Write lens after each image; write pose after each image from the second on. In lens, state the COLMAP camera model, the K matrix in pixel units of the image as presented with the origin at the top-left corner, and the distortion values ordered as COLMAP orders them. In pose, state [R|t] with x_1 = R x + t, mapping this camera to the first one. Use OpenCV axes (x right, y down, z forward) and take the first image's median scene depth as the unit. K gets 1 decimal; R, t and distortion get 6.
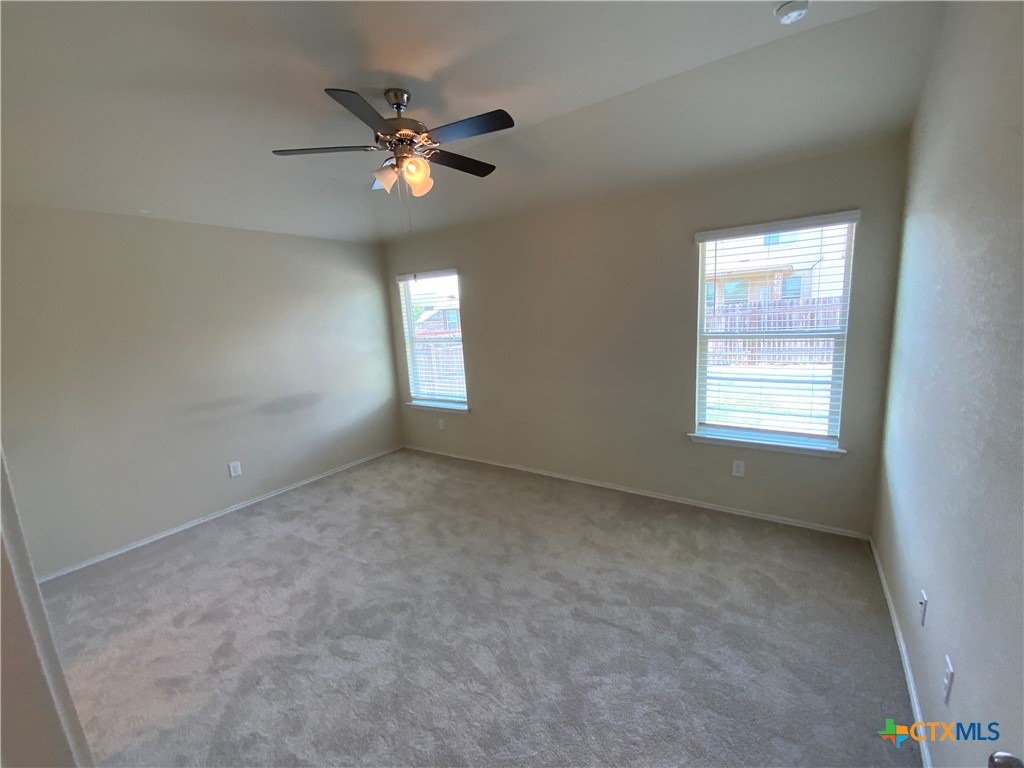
lens RADIAL K [[415.2, 0, 513.5], [0, 415.2, 383.8], [0, 0, 1]] dist [0.019396, -0.016993]
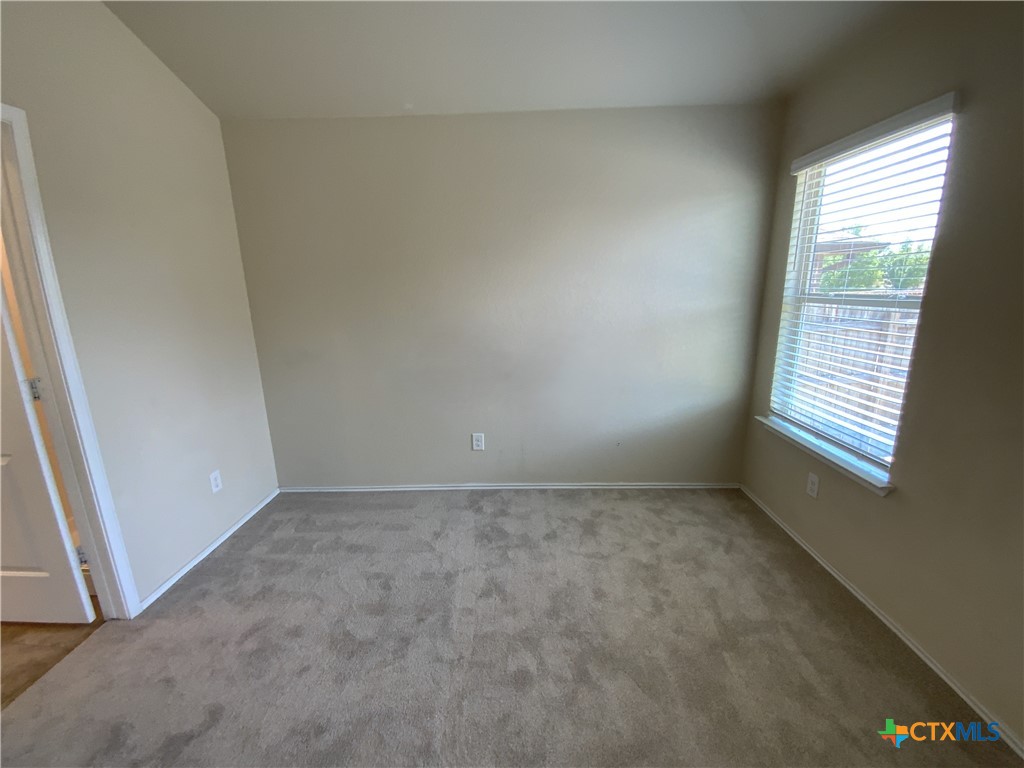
lens RADIAL K [[415.2, 0, 513.5], [0, 415.2, 383.8], [0, 0, 1]] dist [0.019396, -0.016993]
pose [[0.543444, 0.235524, -0.805728, -0.010462], [-0.149529, 0.971643, 0.183169, -0.059206], [0.826020, 0.020938, 0.563251, 0.581515]]
